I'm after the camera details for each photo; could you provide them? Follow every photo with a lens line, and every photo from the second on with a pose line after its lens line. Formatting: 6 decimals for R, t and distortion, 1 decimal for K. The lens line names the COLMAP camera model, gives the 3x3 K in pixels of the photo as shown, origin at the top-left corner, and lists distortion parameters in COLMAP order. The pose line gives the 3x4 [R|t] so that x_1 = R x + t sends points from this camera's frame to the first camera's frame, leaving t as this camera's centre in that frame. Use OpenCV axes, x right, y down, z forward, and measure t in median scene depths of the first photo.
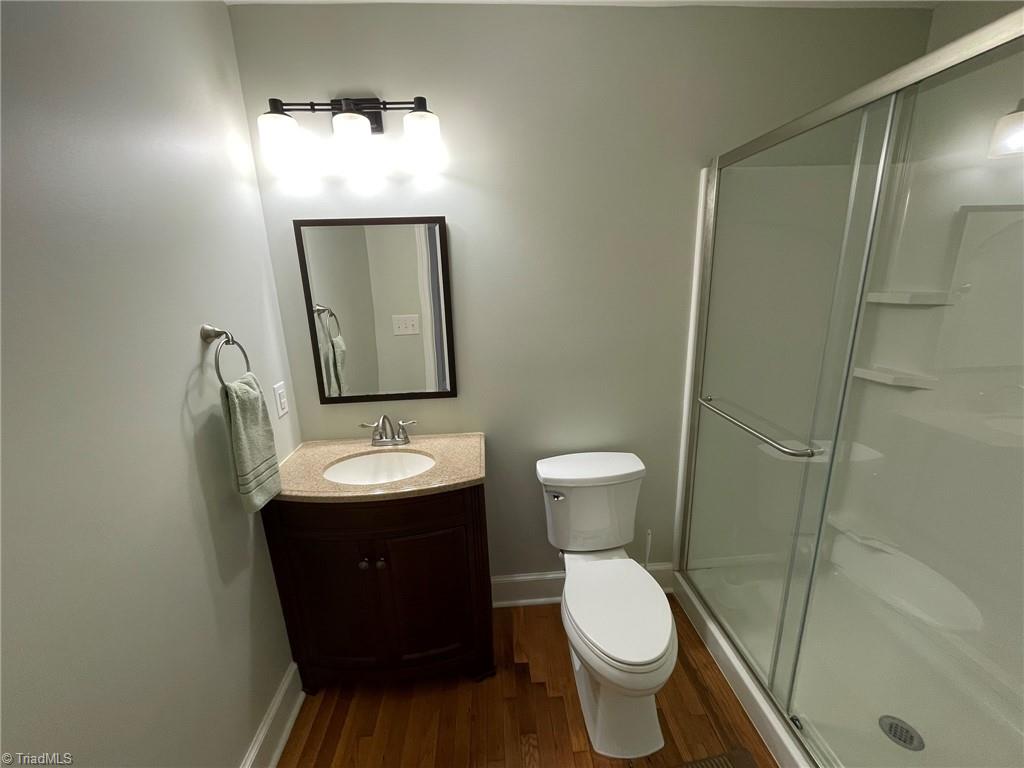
lens RADIAL K [[416.1, 0, 512.9], [0, 416.1, 381.7], [0, 0, 1]] dist [-0.002890, -0.000142]
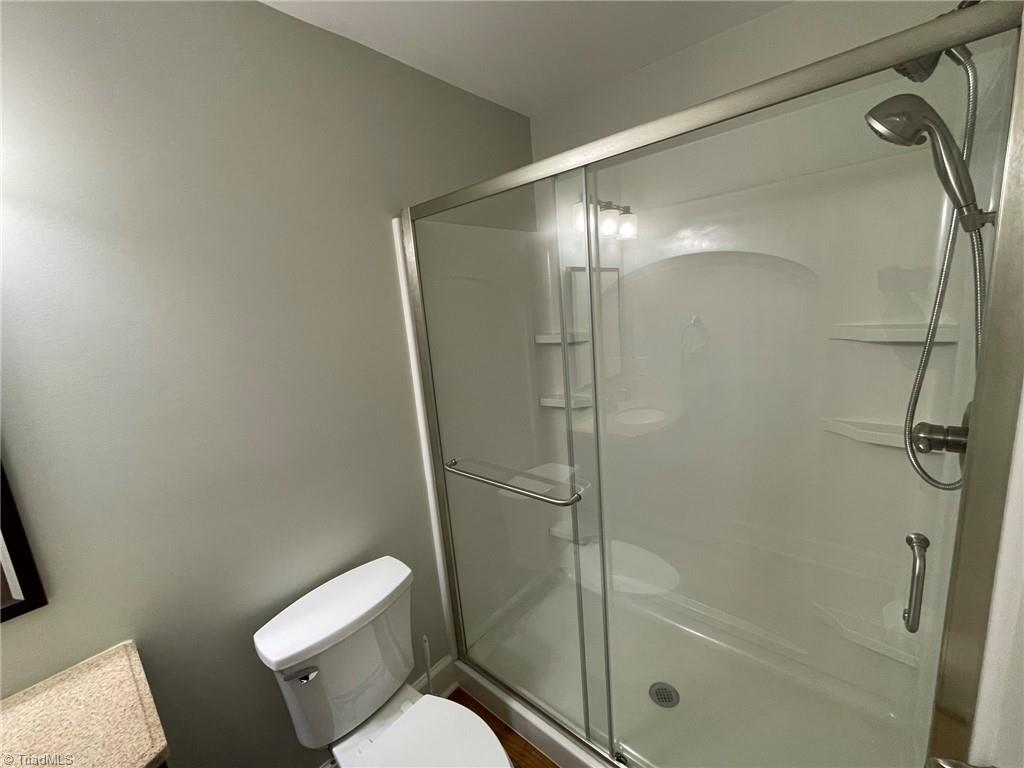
lens RADIAL K [[416.1, 0, 511.7], [0, 416.1, 383.8], [0, 0, 1]] dist [-0.002890, -0.000142]
pose [[0.709862, -0.161983, 0.685461, -0.037202], [0.234748, 0.971964, -0.013418, -0.088146], [-0.664070, 0.170436, 0.727986, 0.225930]]
